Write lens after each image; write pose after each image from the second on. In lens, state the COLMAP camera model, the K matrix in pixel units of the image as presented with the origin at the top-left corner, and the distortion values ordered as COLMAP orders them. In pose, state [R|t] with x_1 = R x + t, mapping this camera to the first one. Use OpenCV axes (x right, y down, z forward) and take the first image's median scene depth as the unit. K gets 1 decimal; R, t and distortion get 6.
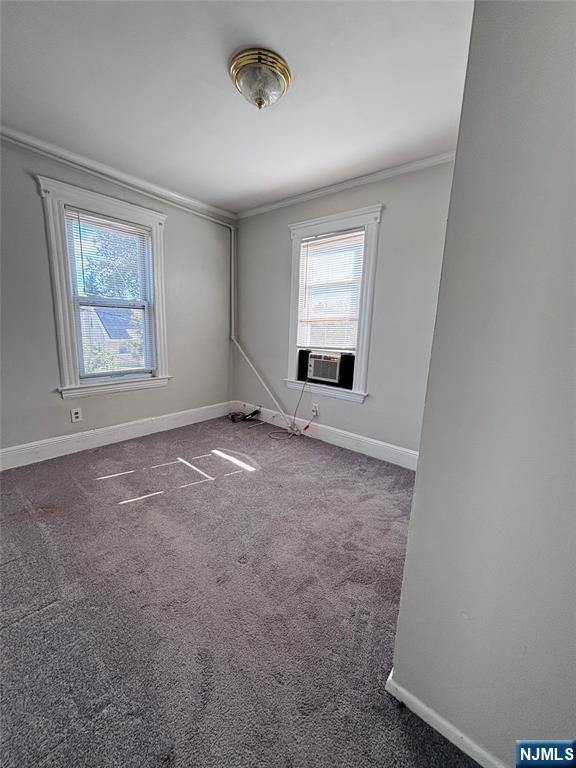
lens RADIAL K [[309.5, 0, 291.2], [0, 309.5, 385.2], [0, 0, 1]] dist [0.003148, 0.000122]
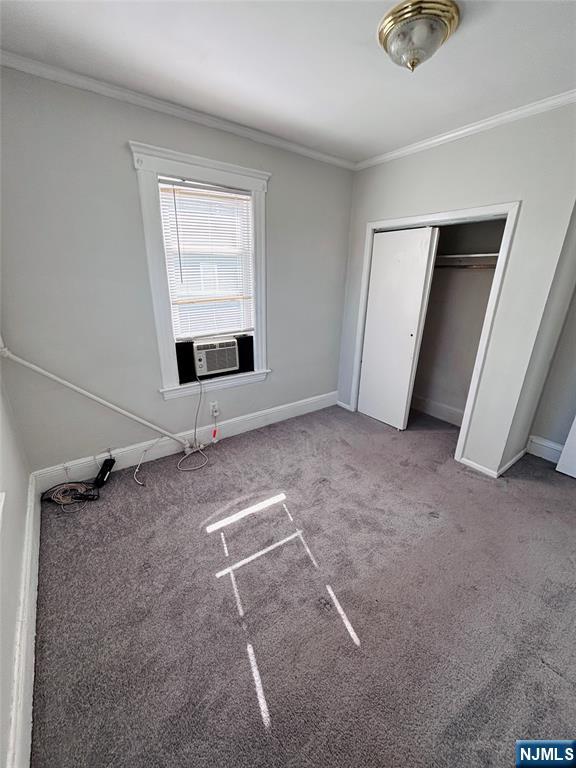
lens RADIAL K [[309.5, 0, 289.8], [0, 309.5, 382.5], [0, 0, 1]] dist [0.003148, 0.000122]
pose [[0.236231, -0.352151, 0.905641, -0.645074], [0.176543, 0.932062, 0.316374, -0.230037], [-0.955525, 0.085147, 0.282352, 0.602110]]
